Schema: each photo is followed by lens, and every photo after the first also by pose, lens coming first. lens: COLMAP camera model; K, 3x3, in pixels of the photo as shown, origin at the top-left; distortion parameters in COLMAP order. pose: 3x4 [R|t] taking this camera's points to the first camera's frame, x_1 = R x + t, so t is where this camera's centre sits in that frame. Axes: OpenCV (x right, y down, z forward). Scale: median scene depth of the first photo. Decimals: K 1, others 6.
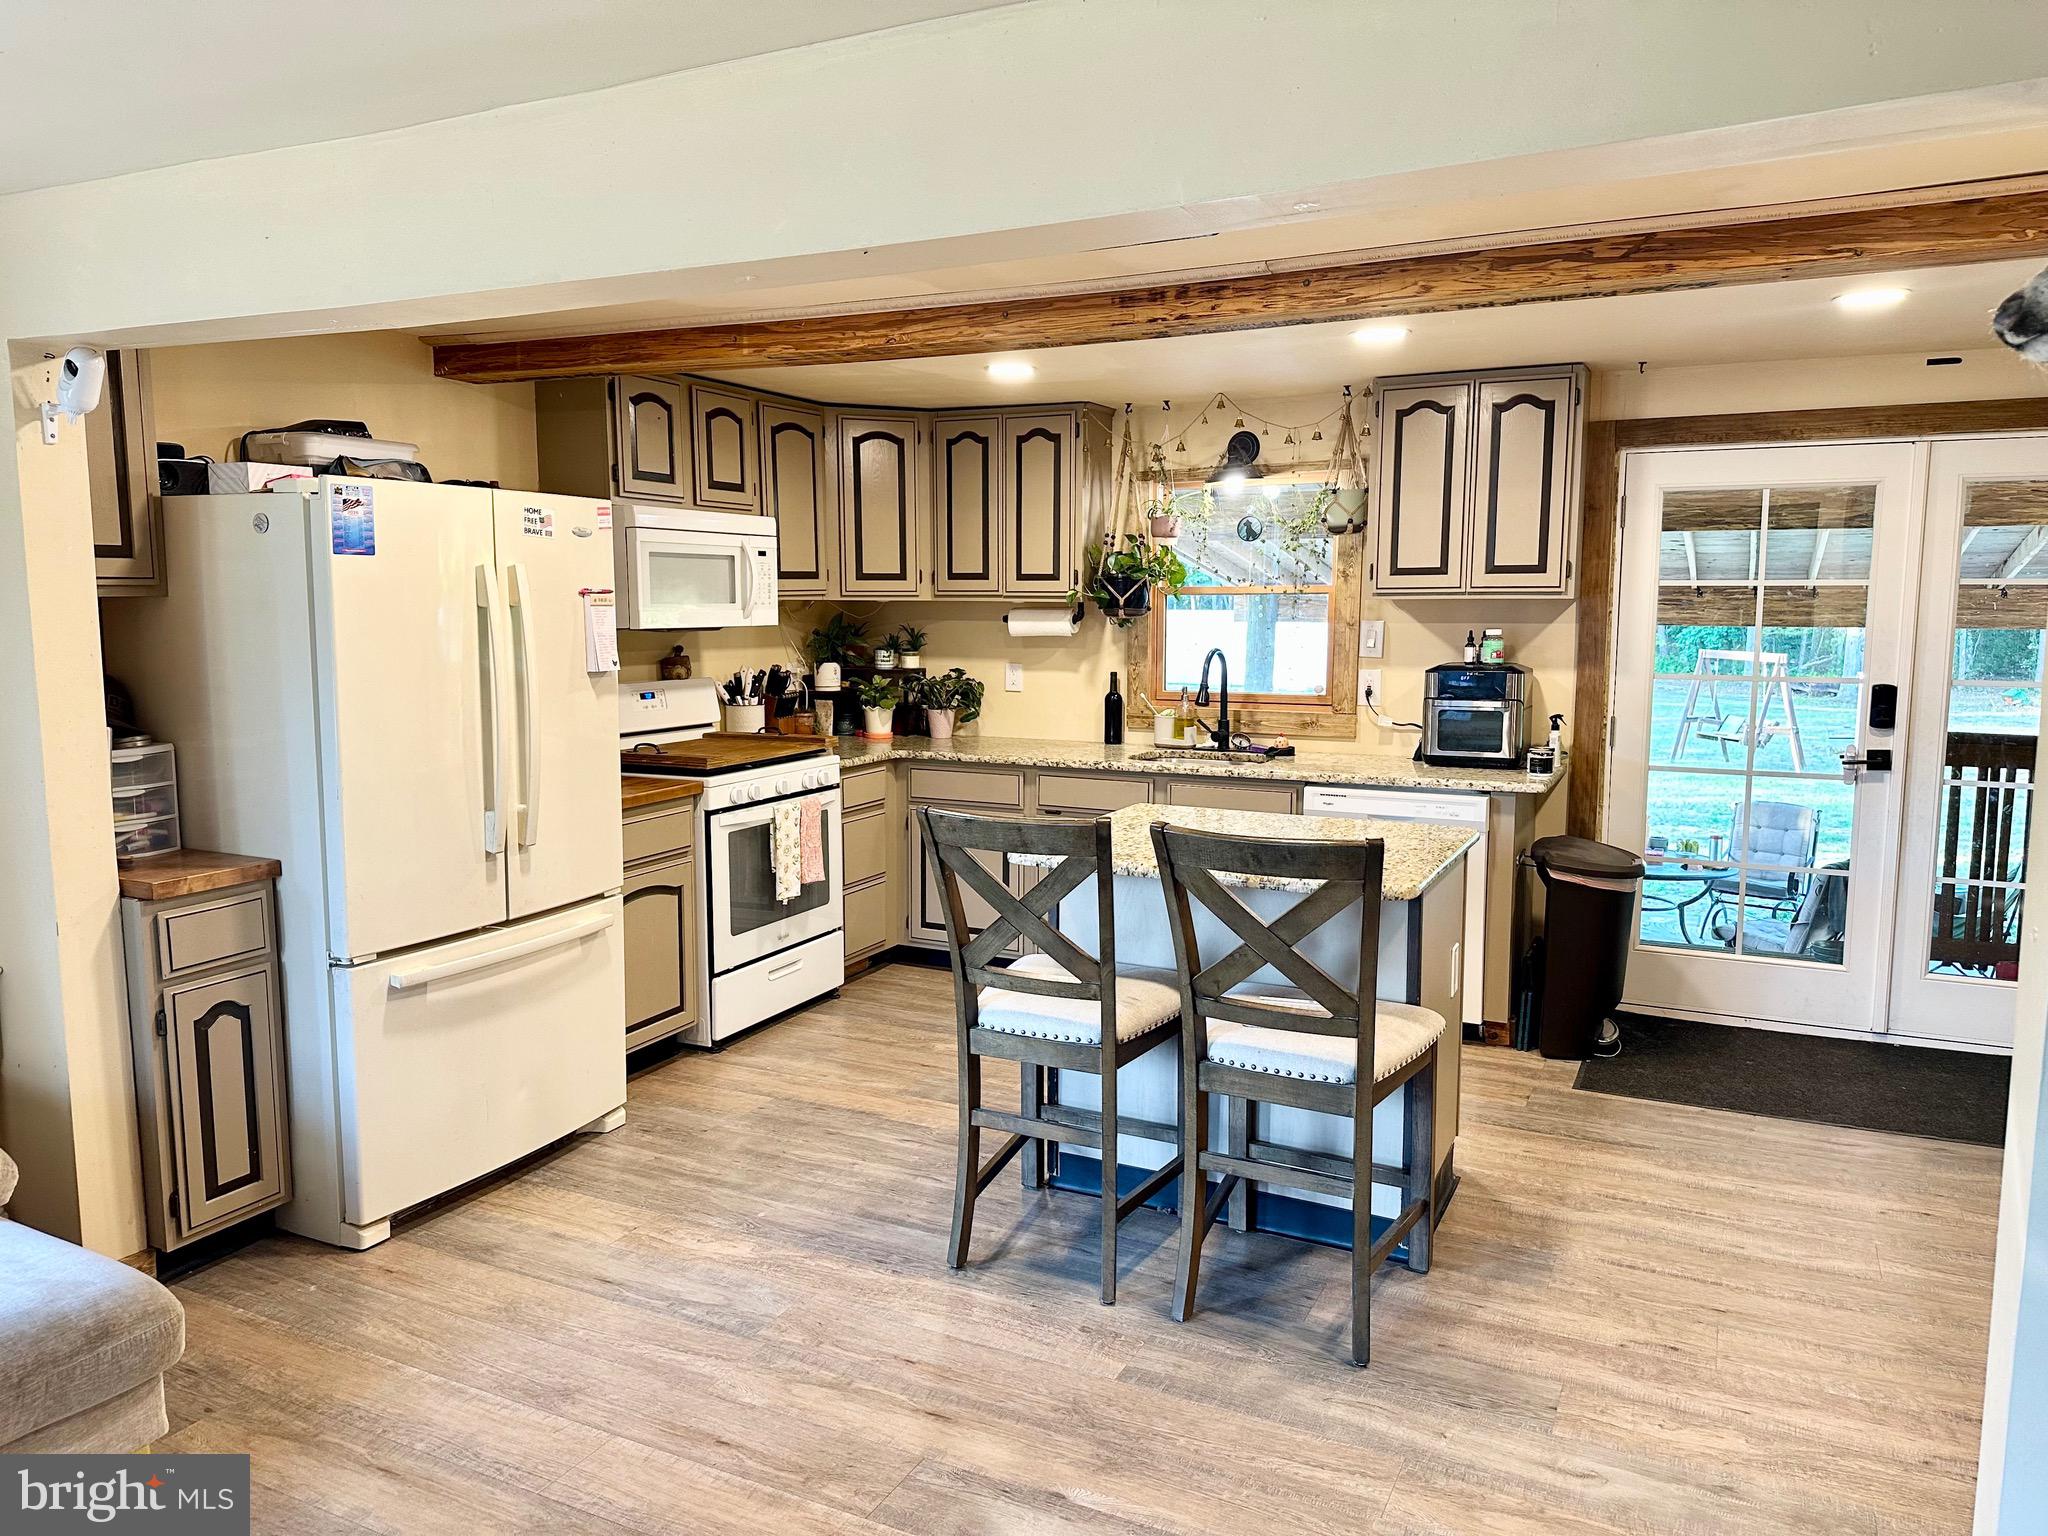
lens RADIAL K [[1428.9, 0, 1022.4], [0, 1428.9, 762.9], [0, 0, 1]] dist [0.040653, -0.041986]
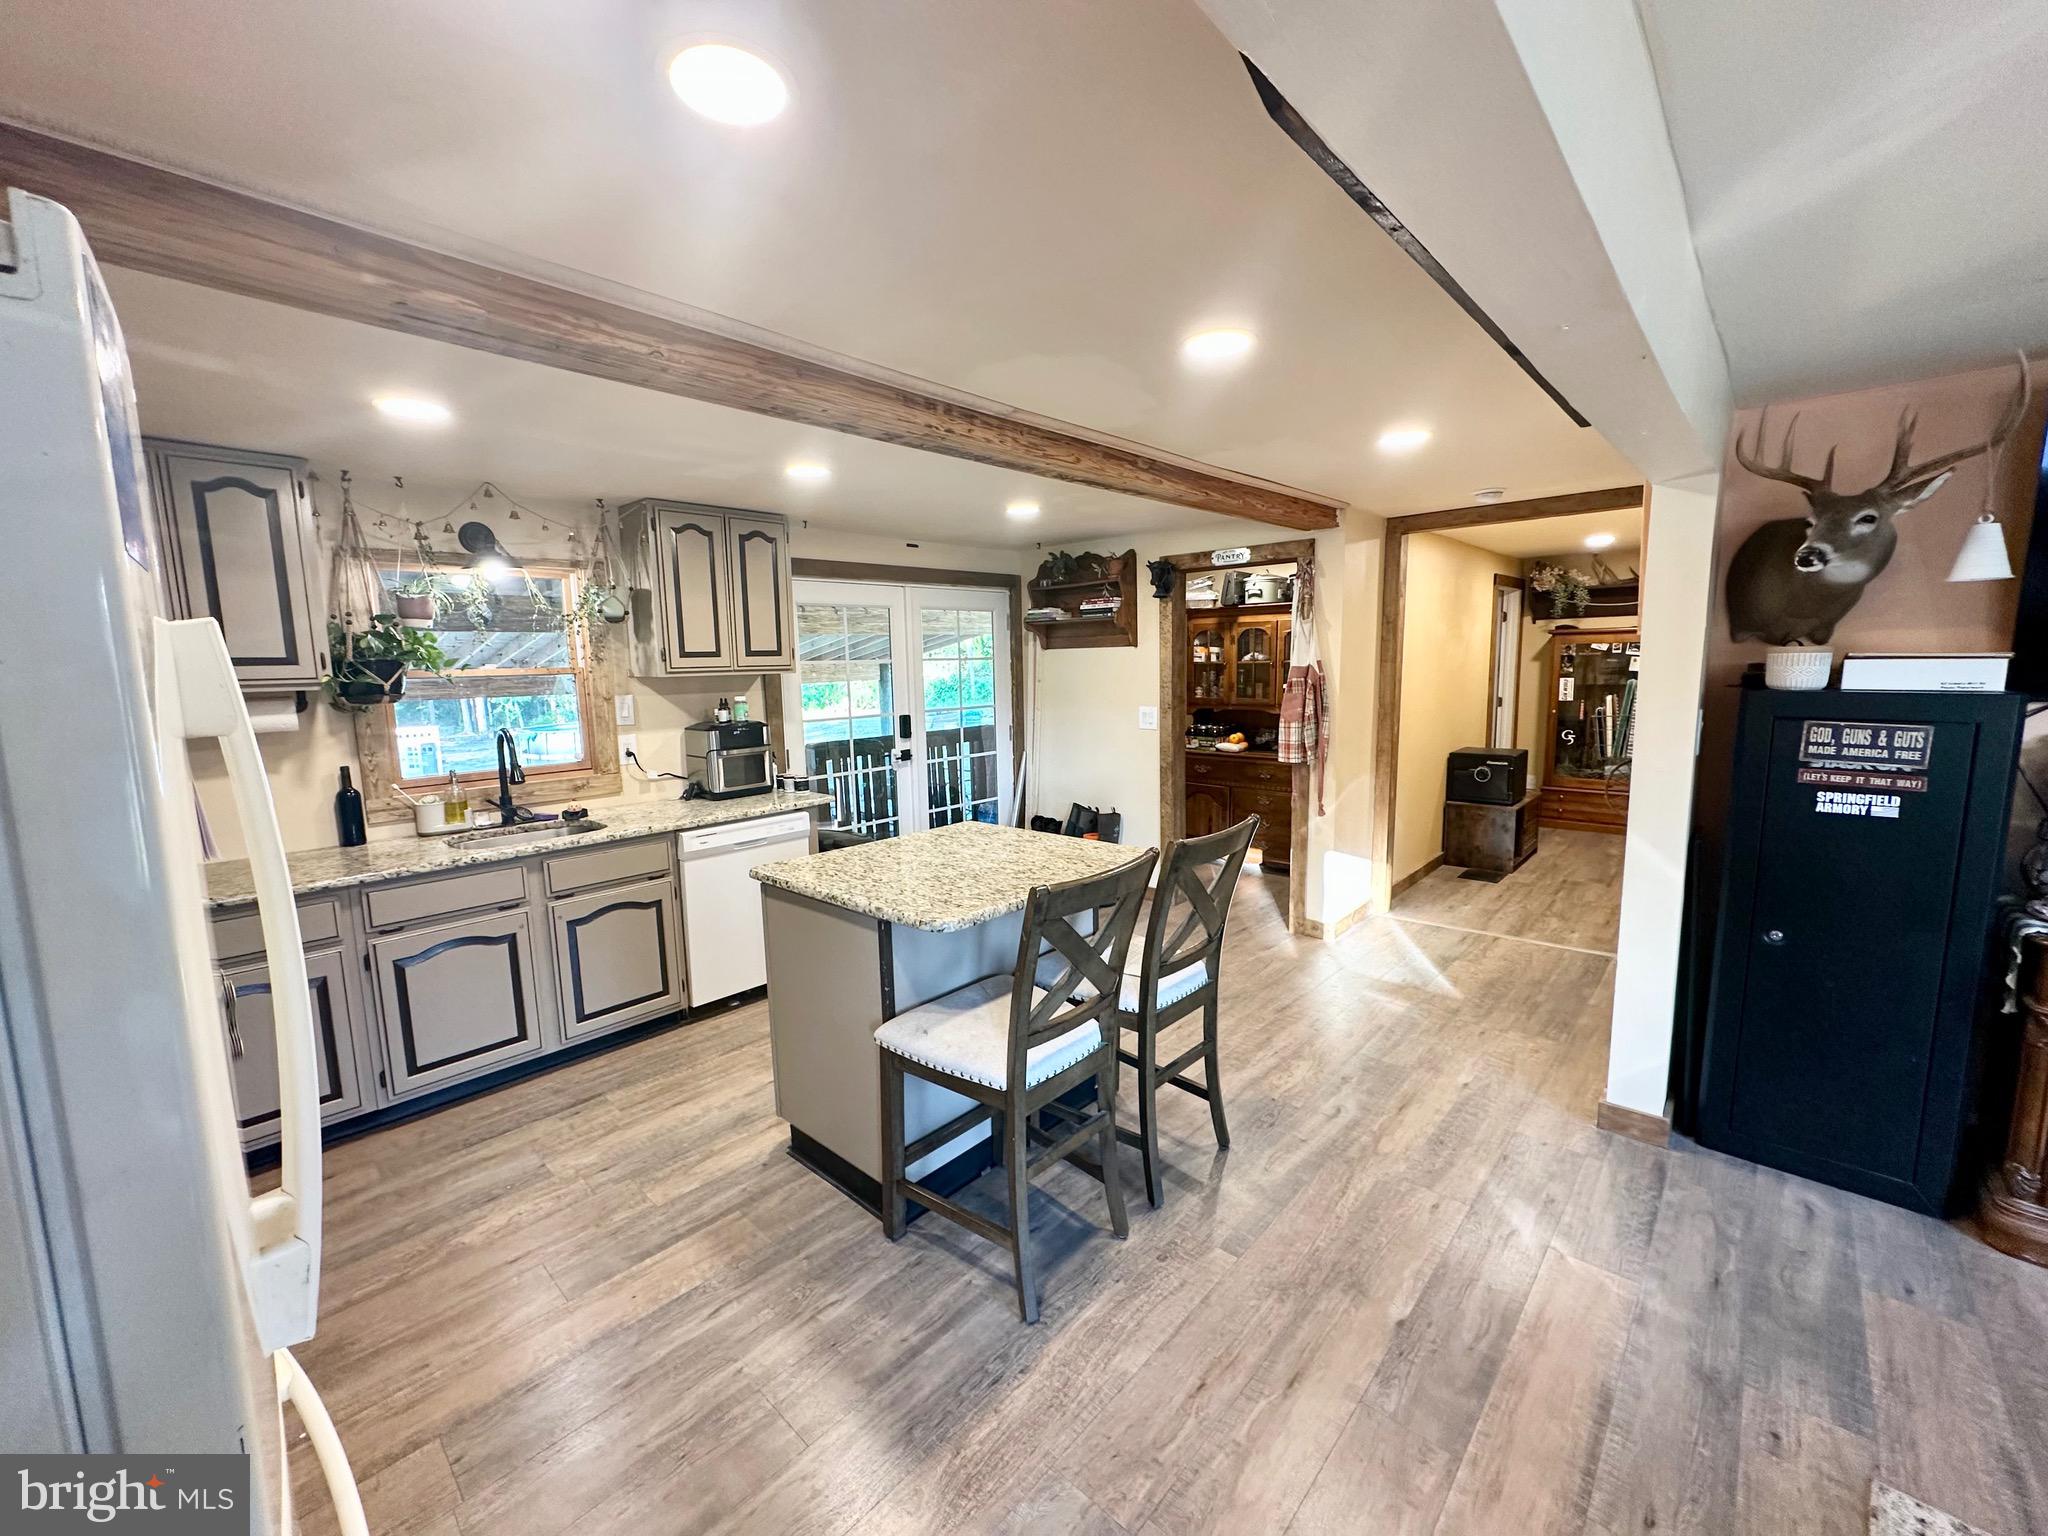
lens RADIAL K [[814.5, 0, 1021.3], [0, 814.5, 770.9], [0, 0, 1]] dist [-0.002494, 0.000597]
pose [[0.285390, -0.134254, 0.948962, -0.363513], [0.135338, 0.985864, 0.098773, -0.064281], [-0.948808, 0.100242, 0.299526, 0.521775]]
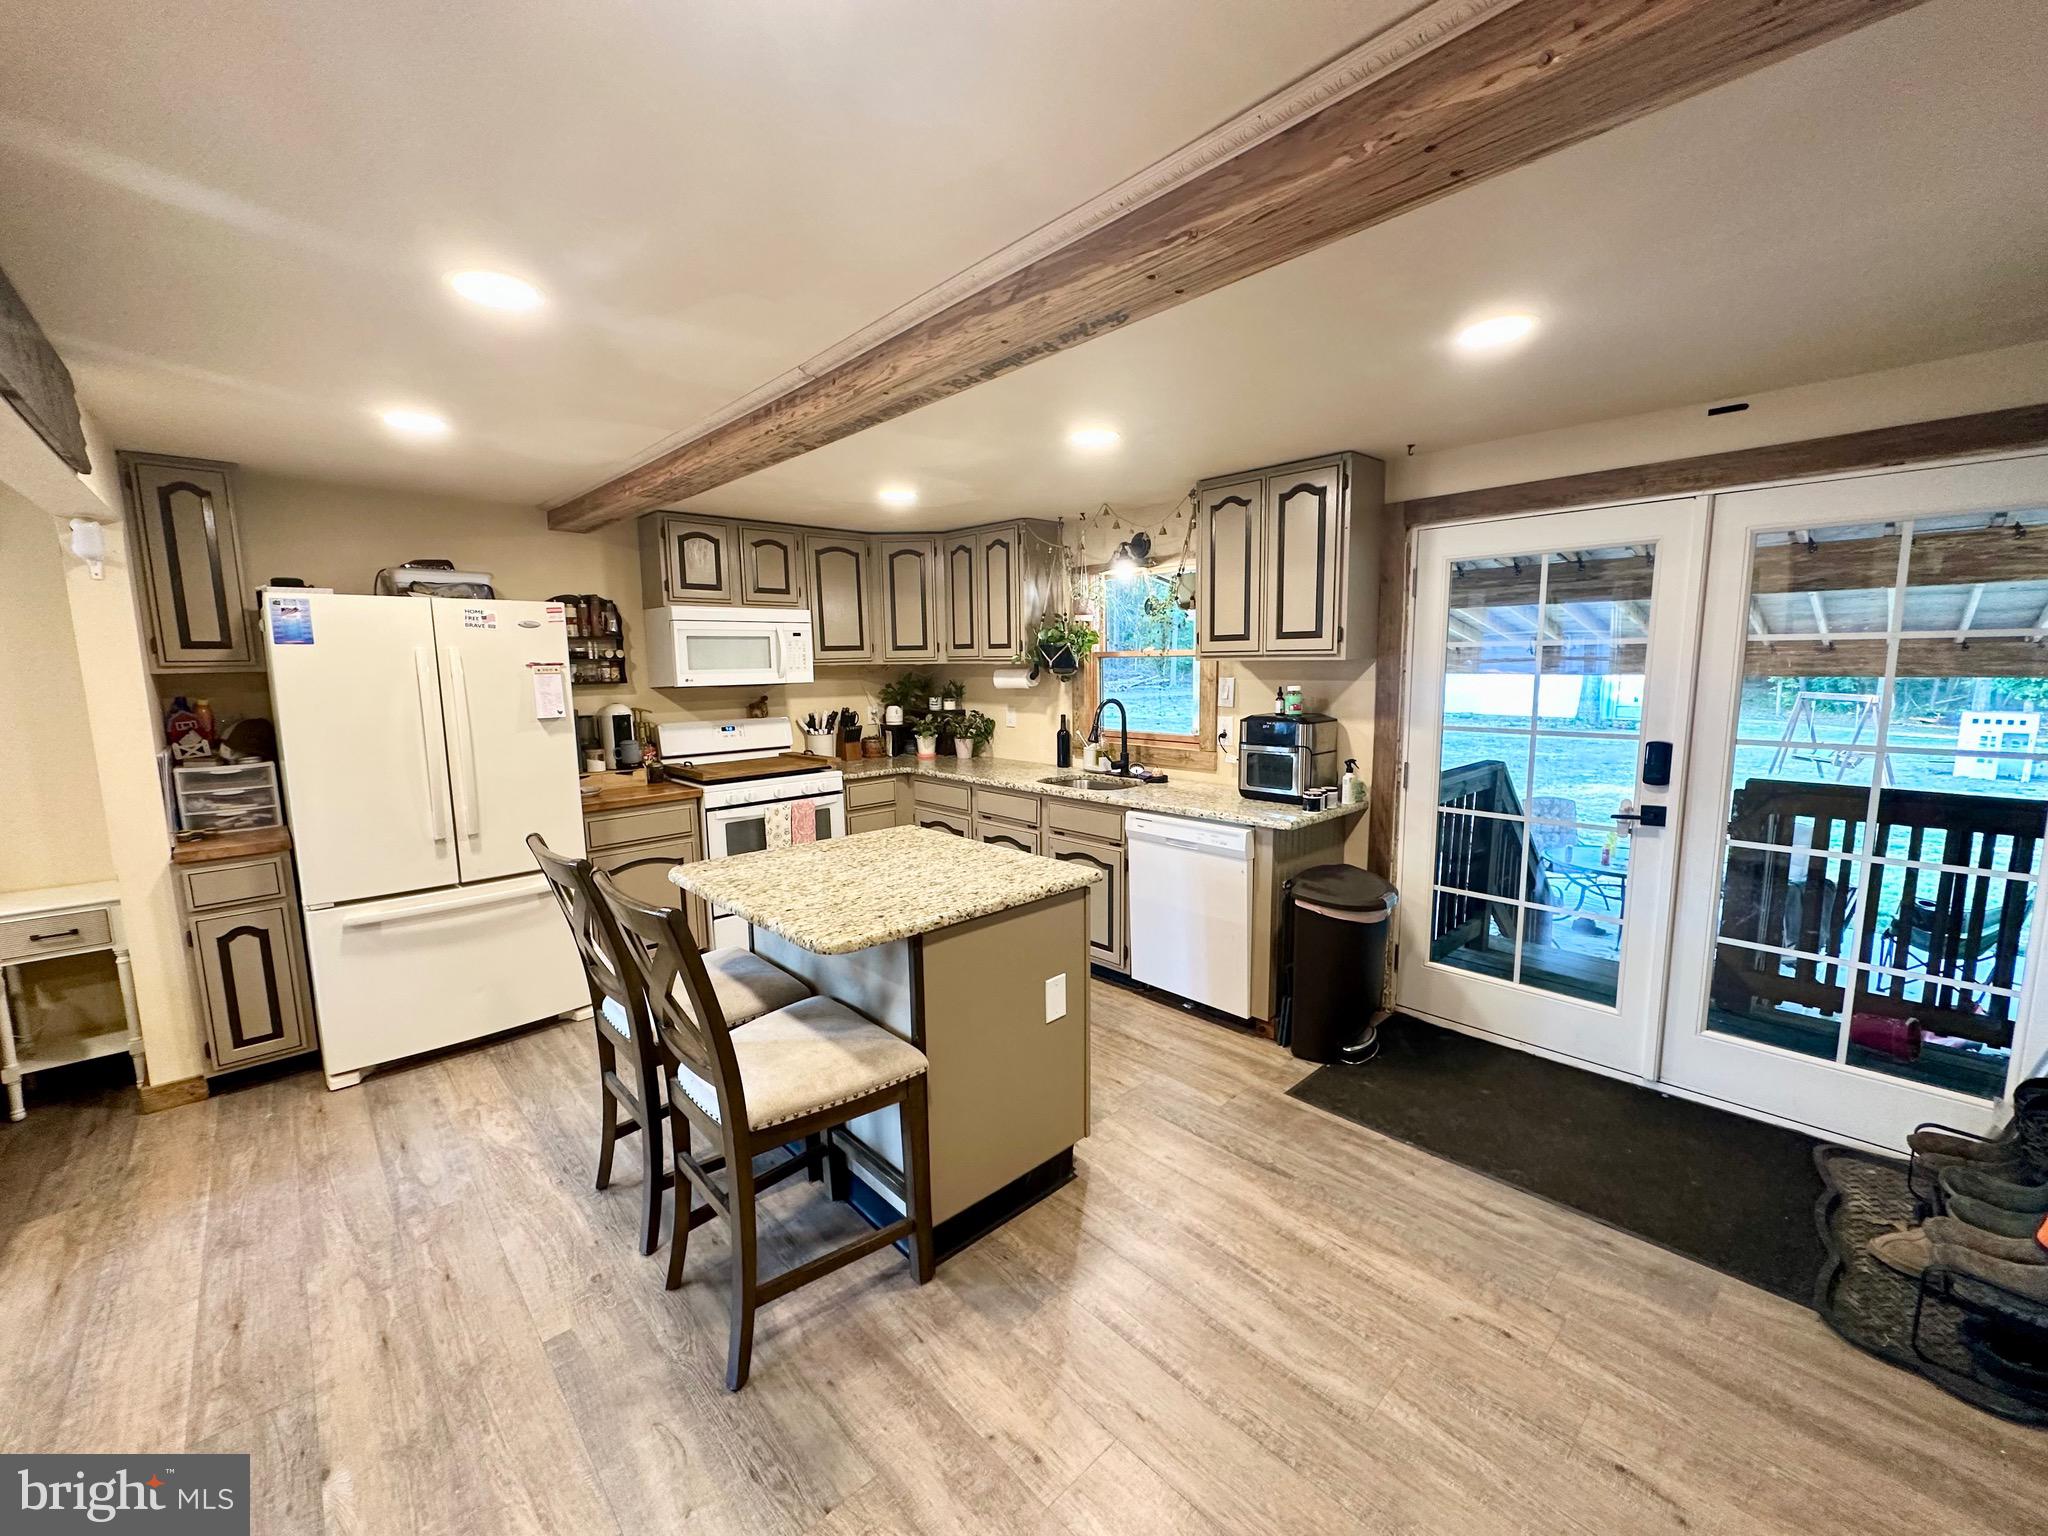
lens RADIAL K [[814.5, 0, 1024.7], [0, 814.5, 769.3], [0, 0, 1]] dist [-0.002494, 0.000597]
pose [[0.936613, 0.035063, -0.348606, 0.364981], [-0.027743, 0.999278, 0.025970, -0.036188], [0.349265, -0.014653, 0.936909, 0.297901]]
